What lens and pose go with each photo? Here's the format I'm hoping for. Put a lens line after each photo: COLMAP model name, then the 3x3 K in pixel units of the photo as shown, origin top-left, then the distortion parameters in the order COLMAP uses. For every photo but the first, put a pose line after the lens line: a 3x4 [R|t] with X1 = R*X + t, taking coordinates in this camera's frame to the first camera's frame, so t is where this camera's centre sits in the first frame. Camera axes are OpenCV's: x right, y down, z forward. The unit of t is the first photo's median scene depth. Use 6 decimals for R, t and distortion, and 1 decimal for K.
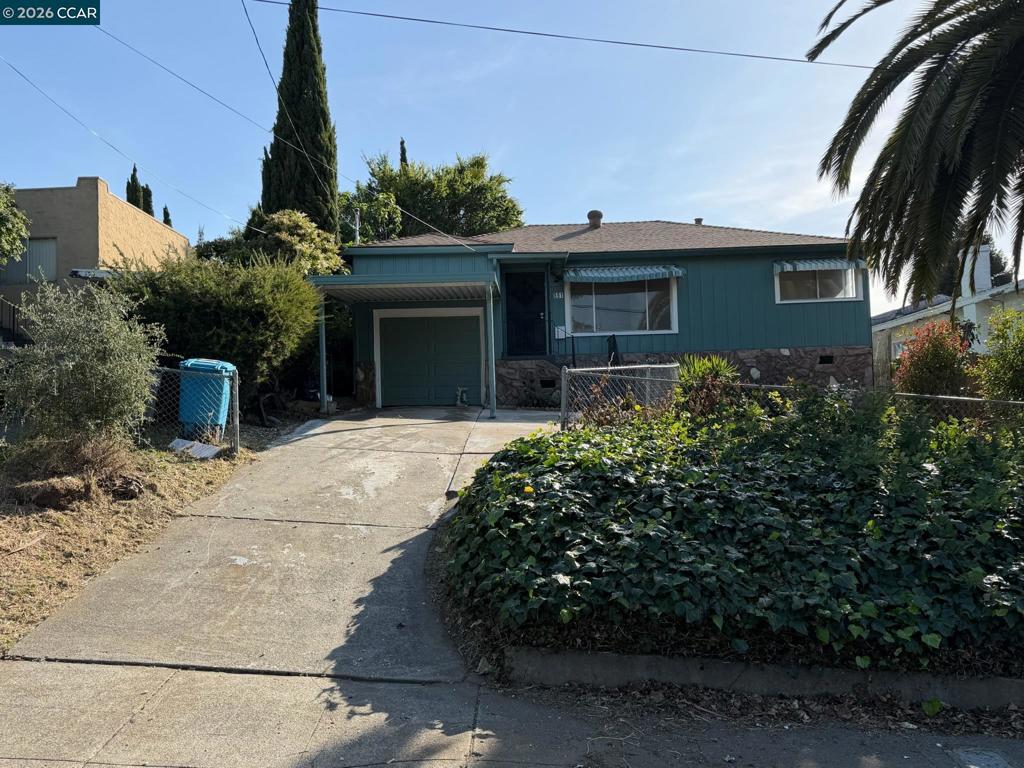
lens RADIAL K [[881.7, 0, 512.0], [0, 881.7, 384.0], [0, 0, 1]] dist [-0.000803, -0.000193]
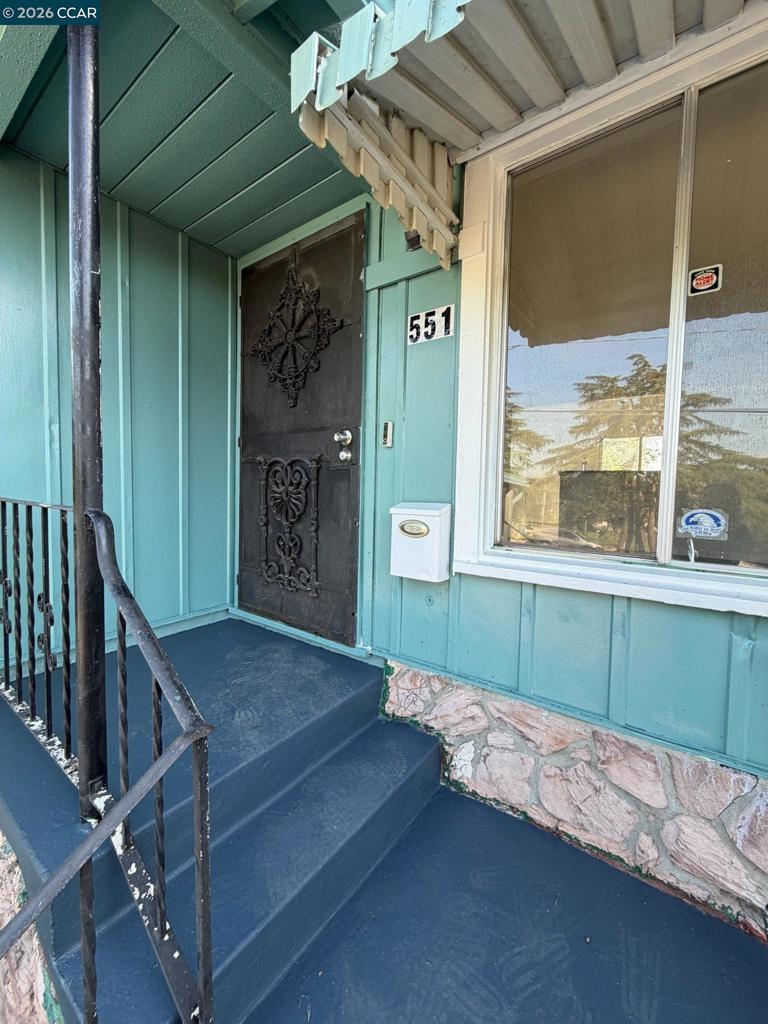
lens RADIAL K [[408.7, 0, 385.8], [0, 408.7, 509.4], [0, 0, 1]] dist [-0.000216, -0.000122]
pose [[0.828922, 0.071970, -0.554715, 0.101146], [-0.002534, 0.992161, 0.124939, -0.082085], [0.559358, -0.102159, 0.822607, 0.993725]]
